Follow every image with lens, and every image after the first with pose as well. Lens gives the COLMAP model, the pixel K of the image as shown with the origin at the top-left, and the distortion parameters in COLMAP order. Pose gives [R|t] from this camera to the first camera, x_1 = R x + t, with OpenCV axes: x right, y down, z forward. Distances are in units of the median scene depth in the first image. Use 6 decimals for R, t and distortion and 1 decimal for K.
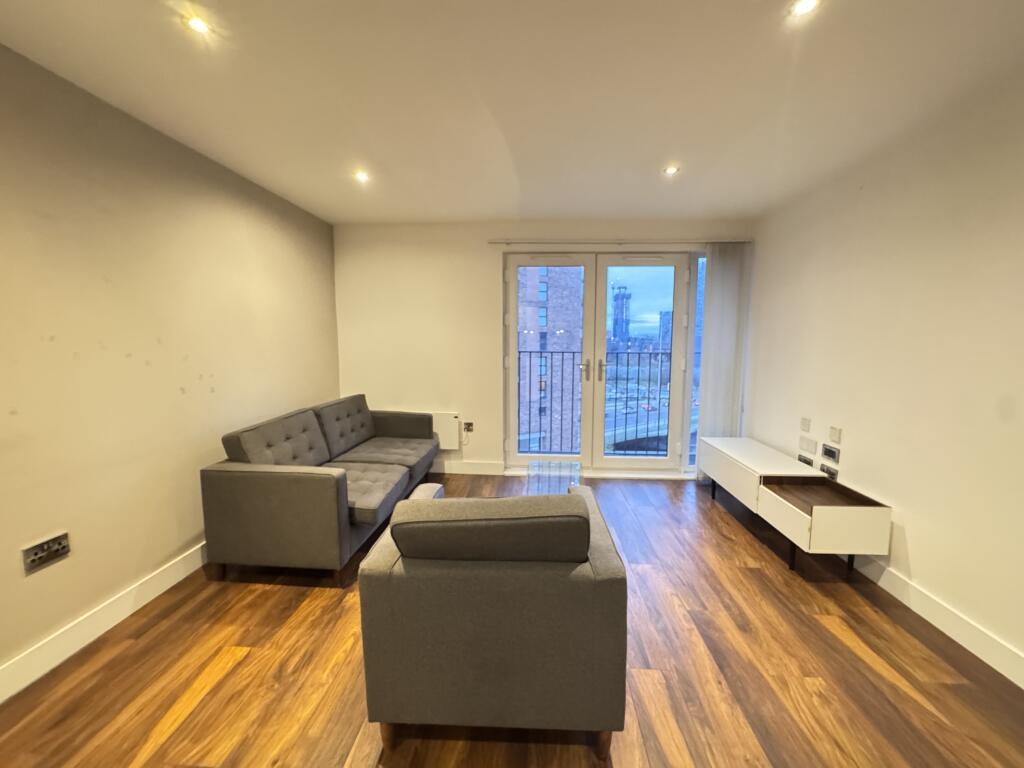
lens RADIAL K [[416.1, 0, 514.2], [0, 416.1, 381.1], [0, 0, 1]] dist [-0.005972, 0.000933]
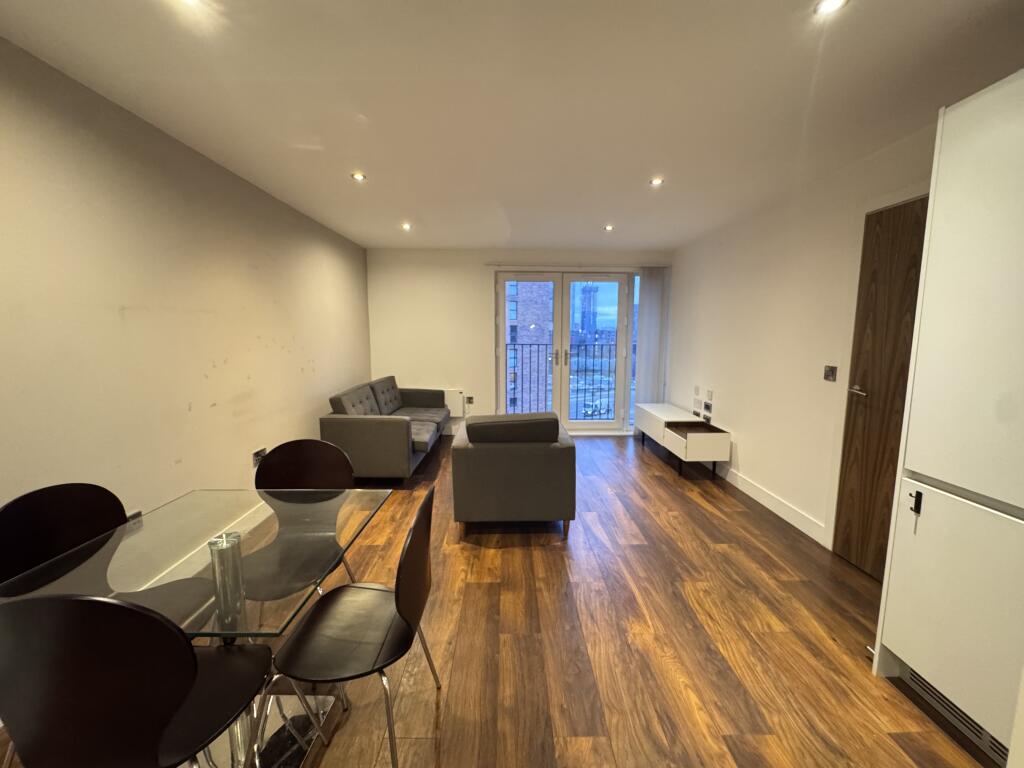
lens RADIAL K [[416.1, 0, 517.1], [0, 416.1, 383.0], [0, 0, 1]] dist [-0.005972, 0.000933]
pose [[0.996740, -0.010532, 0.079992, -0.097014], [0.008778, 0.999714, 0.022249, 0.039072], [-0.080204, -0.021474, 0.996547, -0.537252]]
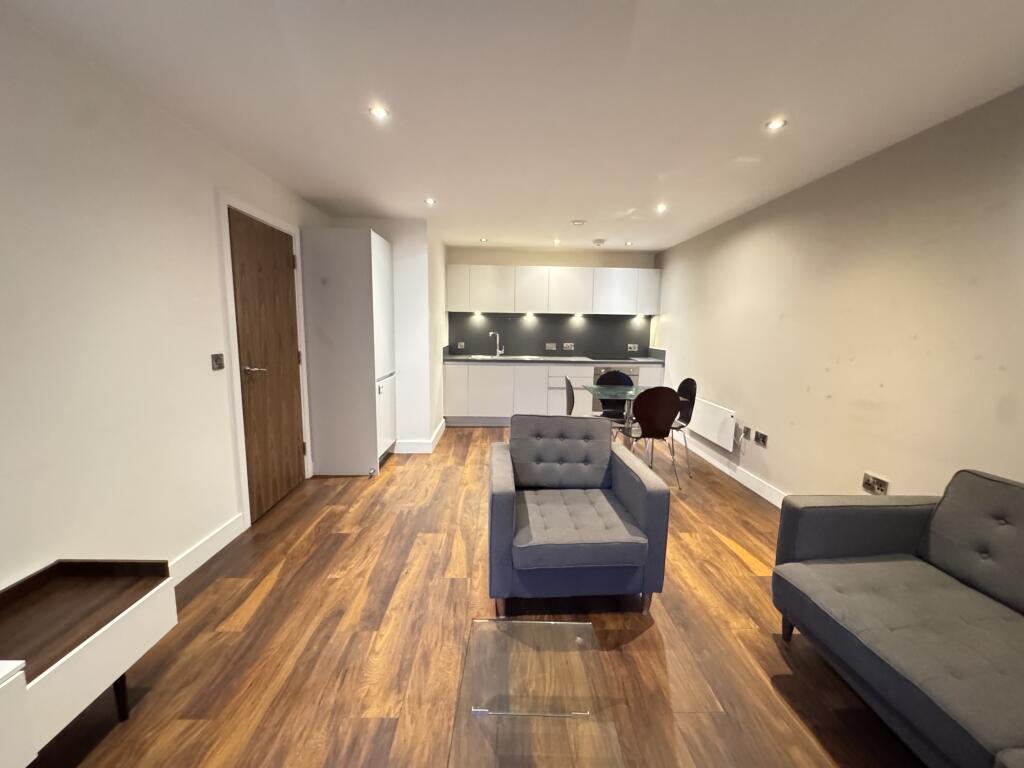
lens RADIAL K [[416.1, 0, 510.7], [0, 416.1, 386.5], [0, 0, 1]] dist [-0.005972, 0.000933]
pose [[-0.996404, -0.008600, -0.084287, 0.162952], [-0.028625, 0.970505, 0.239376, -0.142691], [0.079742, 0.240928, -0.967261, 1.362331]]
